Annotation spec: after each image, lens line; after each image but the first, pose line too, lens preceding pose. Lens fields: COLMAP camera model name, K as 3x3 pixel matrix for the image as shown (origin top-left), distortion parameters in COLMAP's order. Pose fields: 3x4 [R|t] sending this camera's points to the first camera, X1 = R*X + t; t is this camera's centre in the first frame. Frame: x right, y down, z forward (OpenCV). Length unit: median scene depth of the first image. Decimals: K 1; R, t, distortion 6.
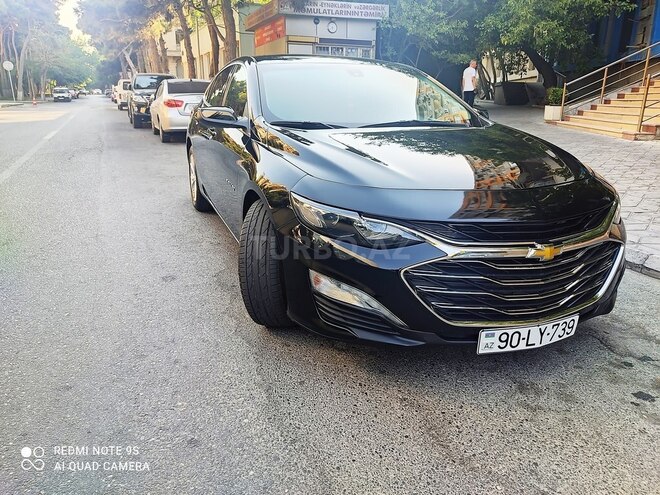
lens RADIAL K [[503.4, 0, 332.9], [0, 503.4, 250.5], [0, 0, 1]] dist [0.034919, -0.053499]
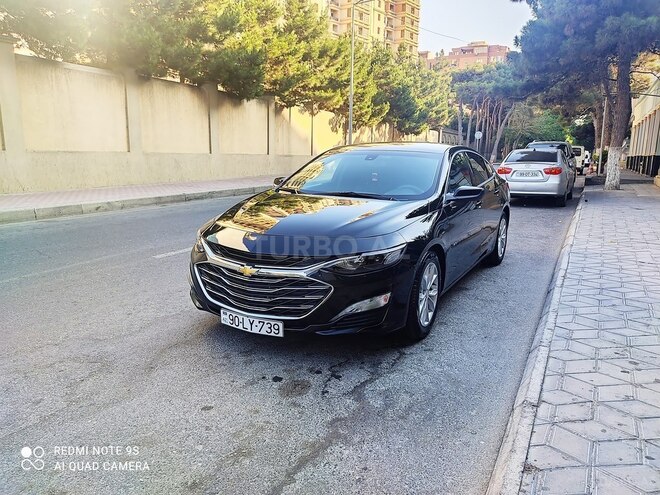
lens RADIAL K [[504.0, 0, 336.6], [0, 504.0, 250.2], [0, 0, 1]] dist [0.029070, -0.011308]
pose [[0.636789, 0.157816, -0.754715, 0.254010], [-0.243844, 0.969810, -0.002949, -0.017192], [0.731465, 0.185910, 0.656046, 0.012036]]
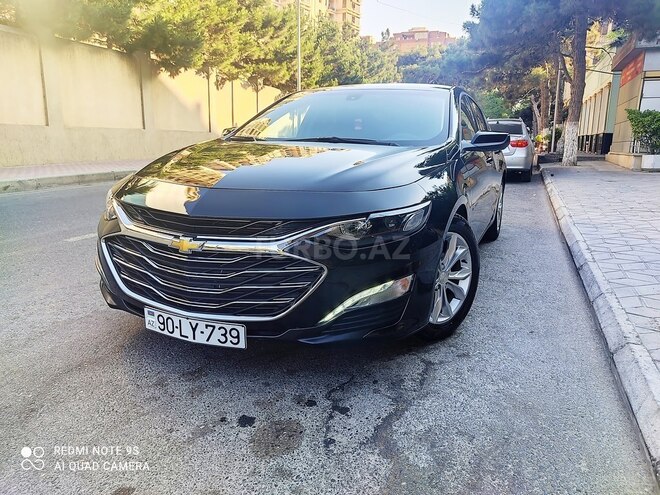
lens RADIAL K [[504.0, 0, 336.6], [0, 504.0, 250.2], [0, 0, 1]] dist [0.029070, -0.011308]
pose [[0.717007, 0.164177, -0.677456, 0.185545], [-0.224345, 0.974509, -0.001277, -0.007093], [0.659978, 0.152899, 0.735562, 0.057176]]
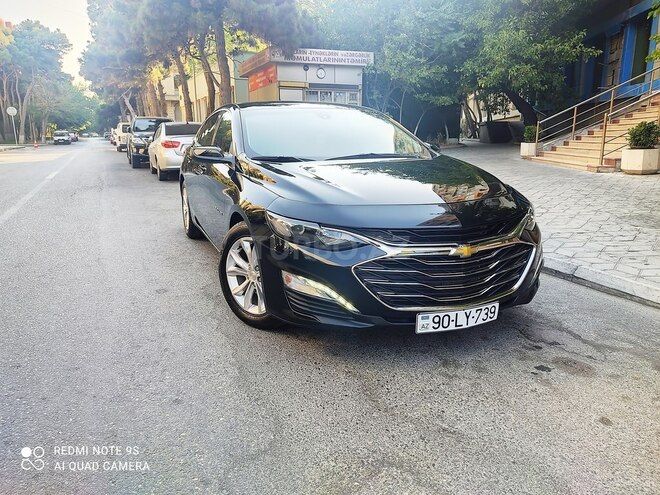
lens RADIAL K [[504.0, 0, 336.6], [0, 504.0, 250.2], [0, 0, 1]] dist [0.029070, -0.011308]
pose [[0.999828, -0.014084, 0.012082, 0.014737], [0.014955, 0.997051, -0.075272, 0.013008], [-0.010987, 0.075440, 0.997090, -0.039194]]
